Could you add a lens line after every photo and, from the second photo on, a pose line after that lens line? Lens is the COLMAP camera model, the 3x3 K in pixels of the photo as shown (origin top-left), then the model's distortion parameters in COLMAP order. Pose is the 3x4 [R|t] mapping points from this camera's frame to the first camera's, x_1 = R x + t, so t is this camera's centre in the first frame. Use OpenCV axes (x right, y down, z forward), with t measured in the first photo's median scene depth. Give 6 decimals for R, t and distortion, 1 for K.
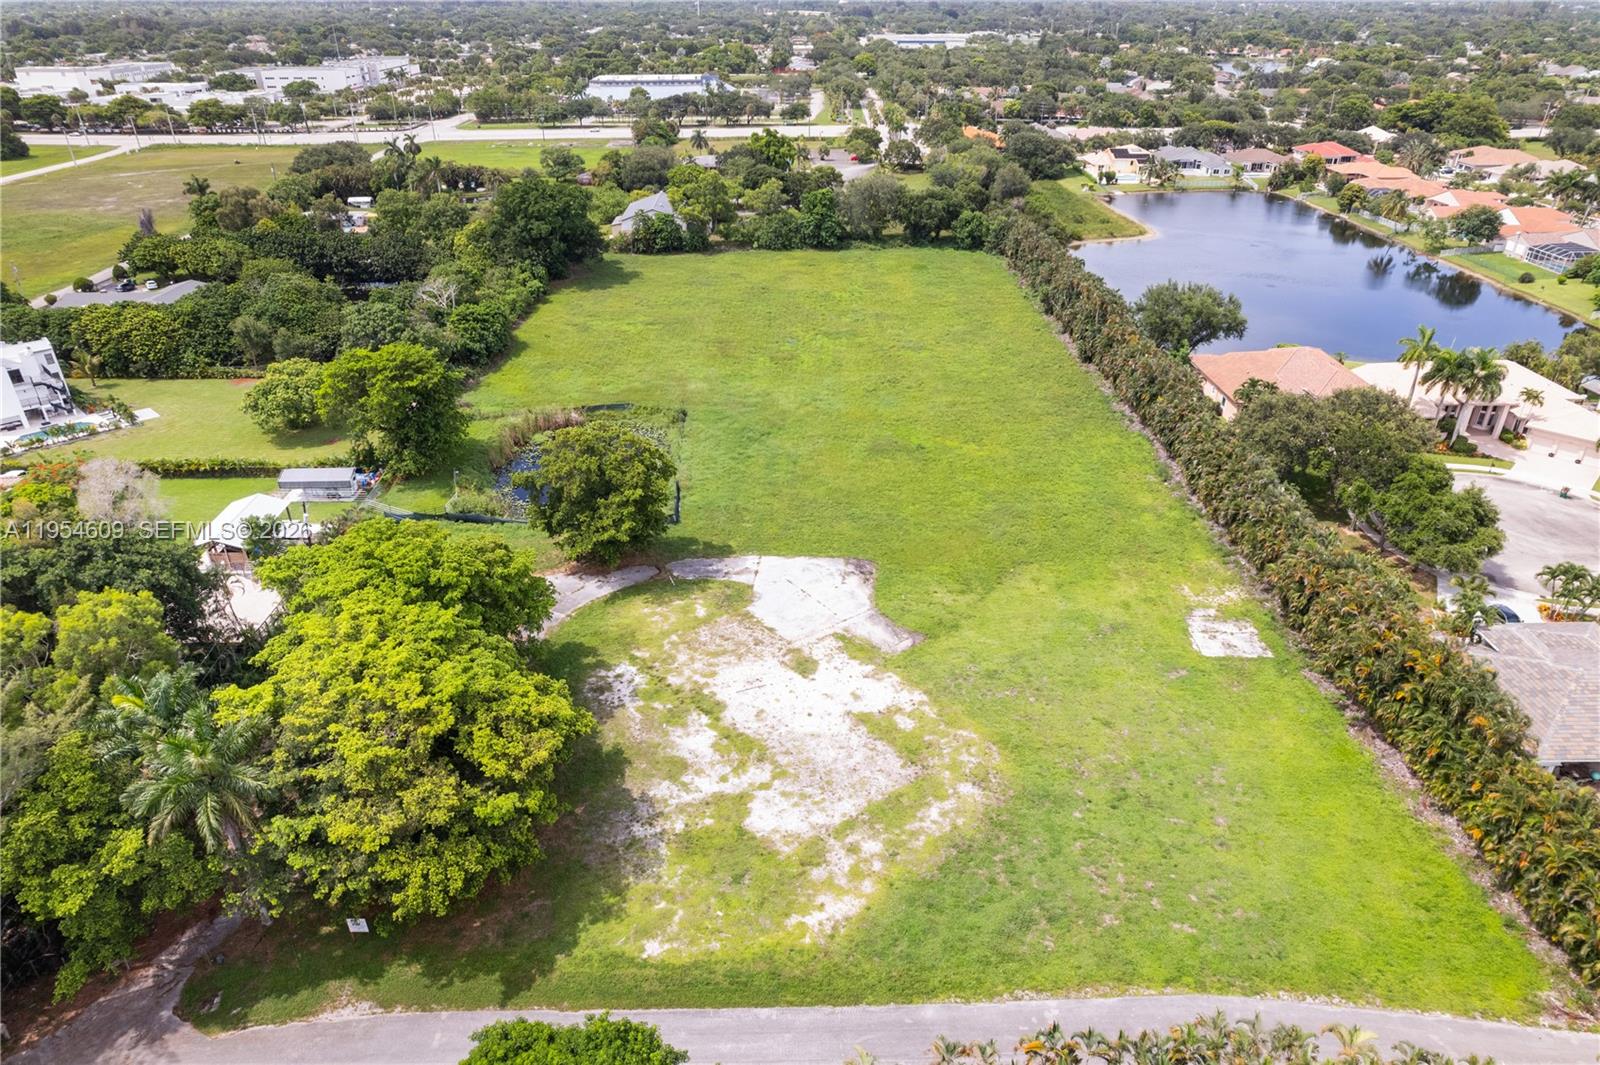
lens RADIAL K [[1031.6, 0, 805.7], [0, 1031.6, 530.5], [0, 0, 1]] dist [-0.085088, 0.074245]
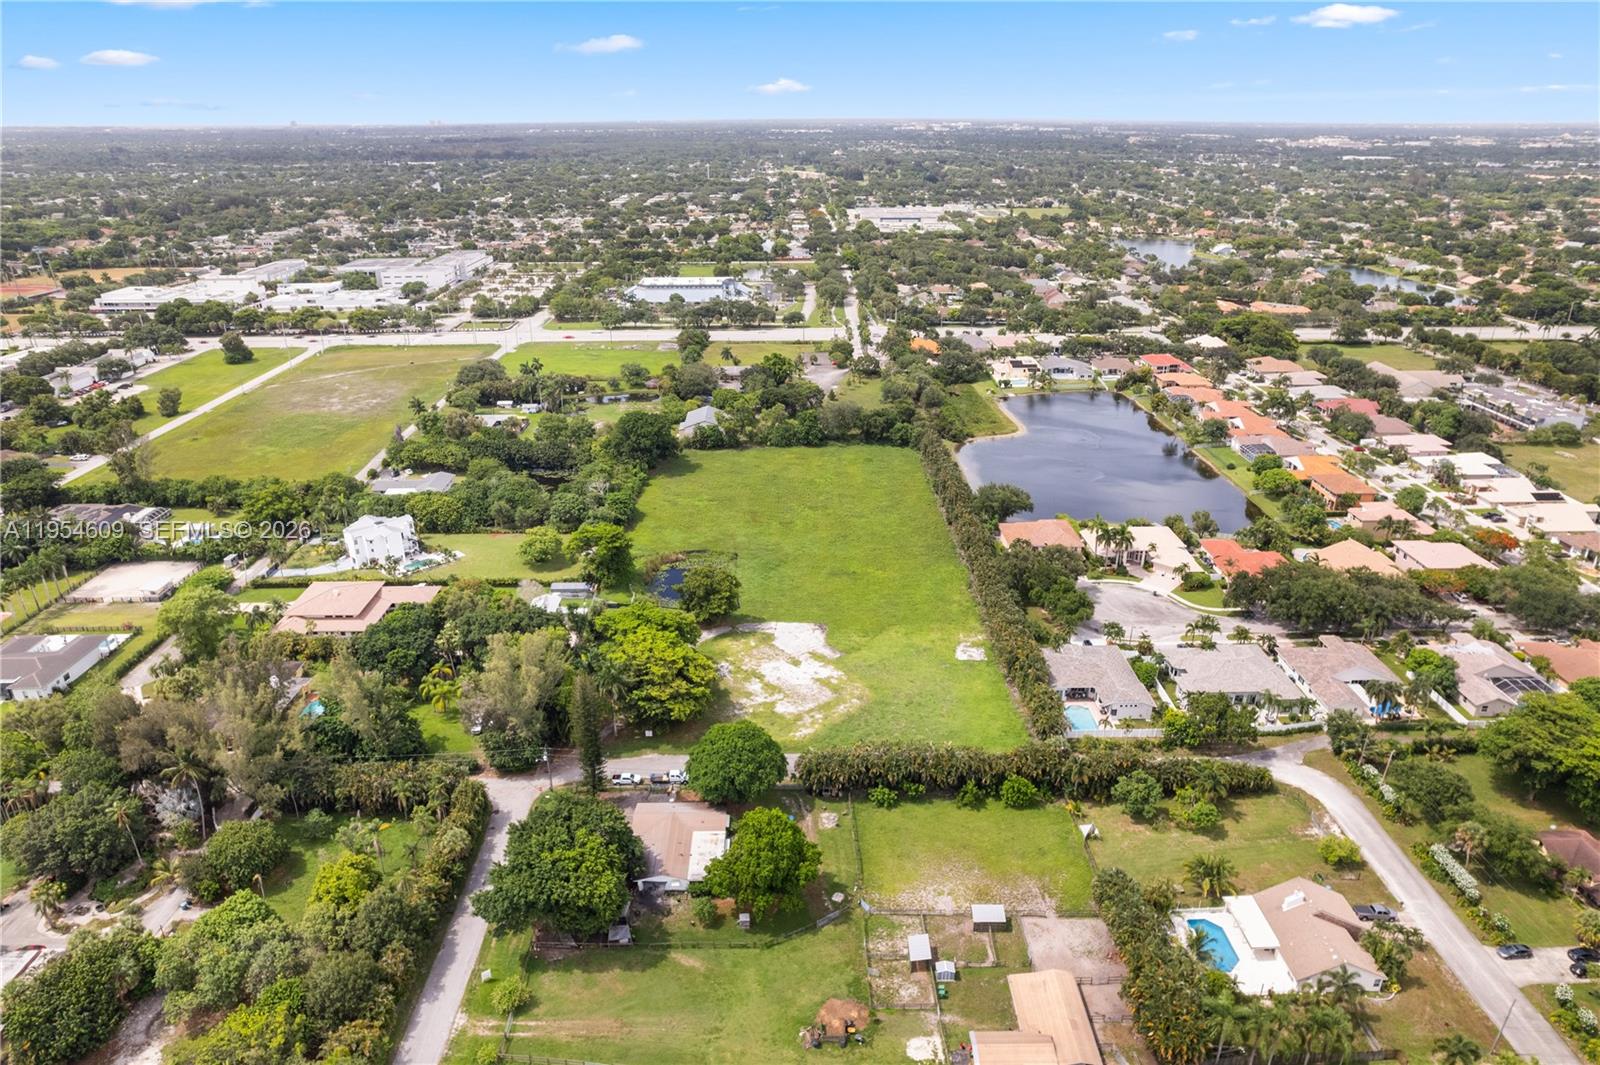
lens RADIAL K [[1031.6, 0, 805.7], [0, 1031.6, 530.5], [0, 0, 1]] dist [-0.085088, 0.074245]
pose [[1.000000, -0.000543, 0.000820, 0.013681], [0.000628, 0.994290, -0.106713, 0.052783], [-0.000757, 0.106714, 0.994289, -1.016239]]
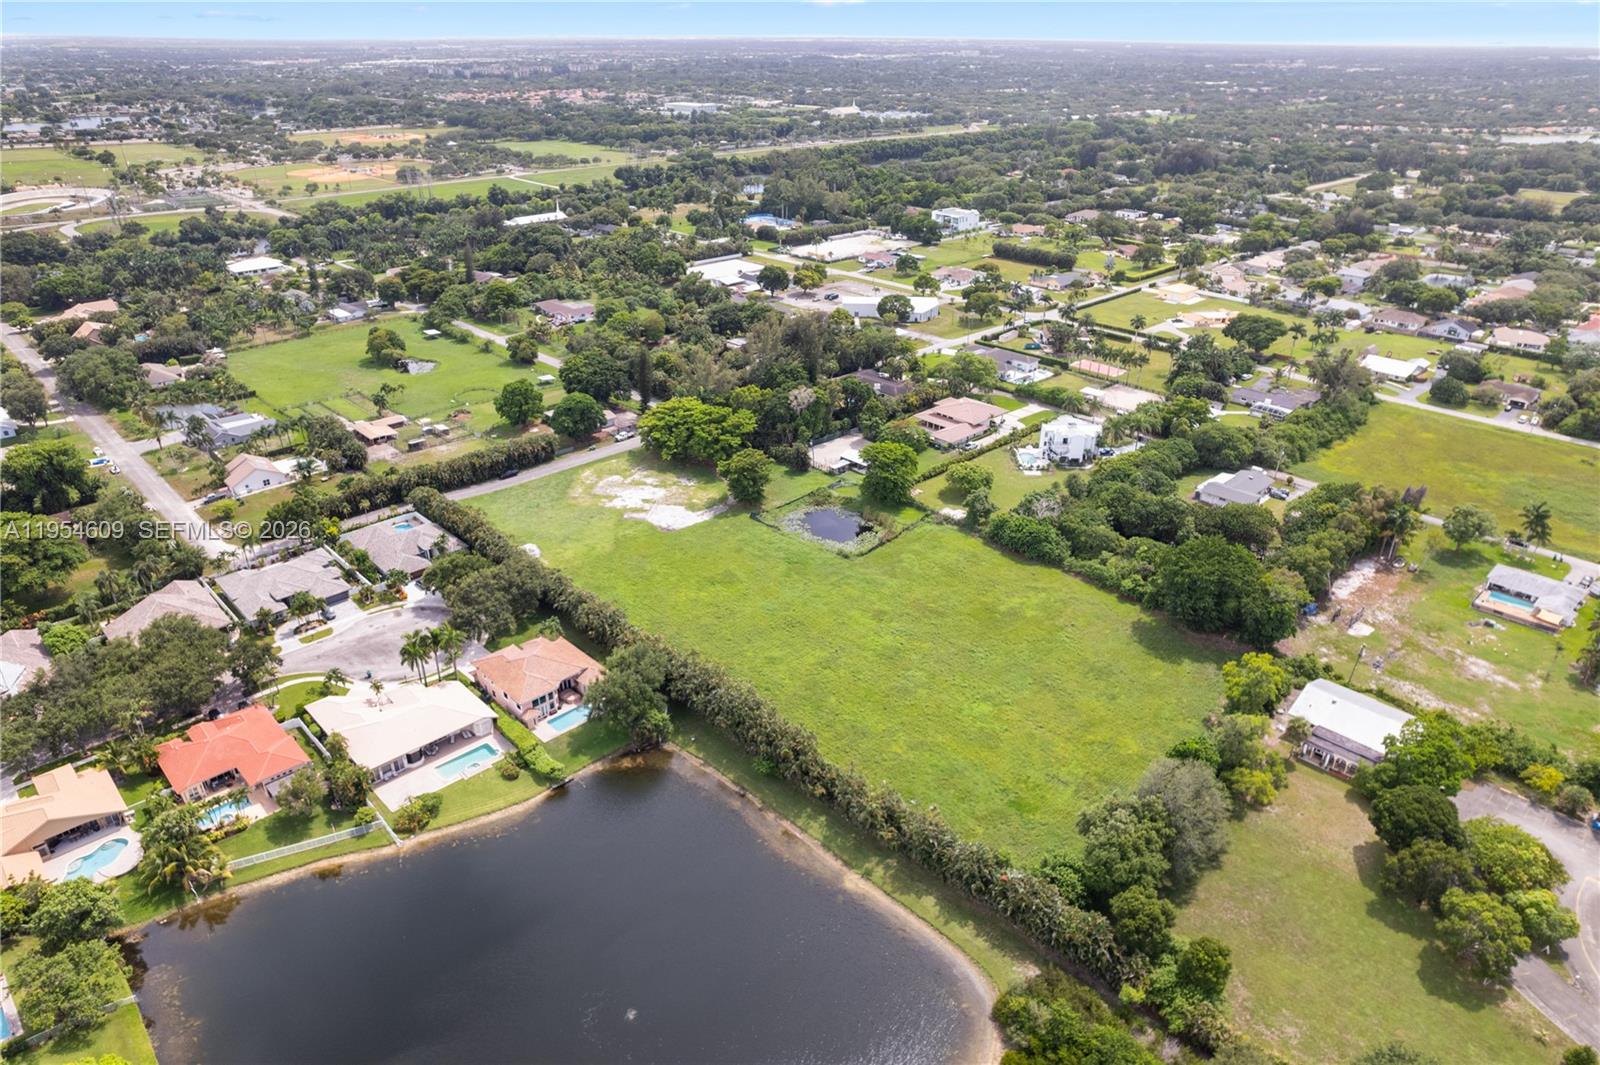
lens RADIAL K [[1031.6, 0, 805.7], [0, 1031.6, 530.5], [0, 0, 1]] dist [-0.085088, 0.074245]
pose [[-0.730273, 0.299603, -0.613954, 1.048633], [-0.329659, 0.632598, 0.700817, -1.423299], [0.598353, 0.714183, -0.363202, 1.650553]]
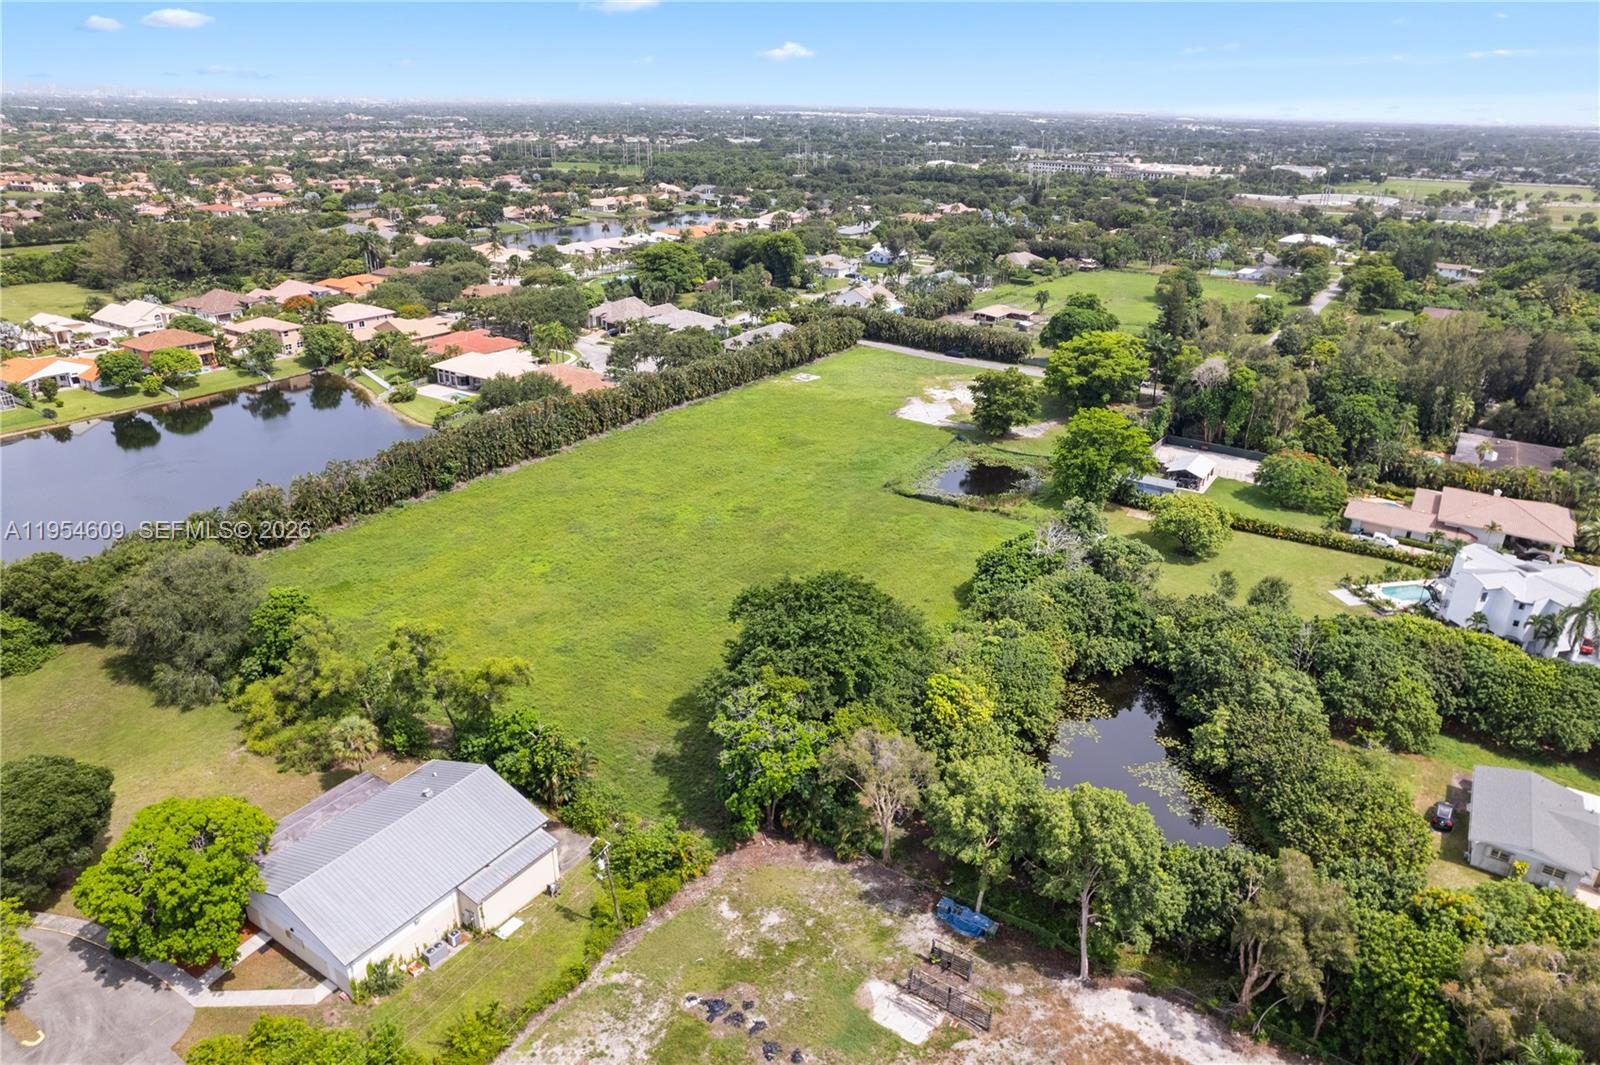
lens RADIAL K [[1031.6, 0, 805.7], [0, 1031.6, 530.5], [0, 0, 1]] dist [-0.085088, 0.074245]
pose [[-0.825686, -0.232745, 0.513880, -0.754838], [0.252014, 0.662794, 0.705119, -1.076811], [-0.504710, 0.711711, -0.488605, 1.824039]]
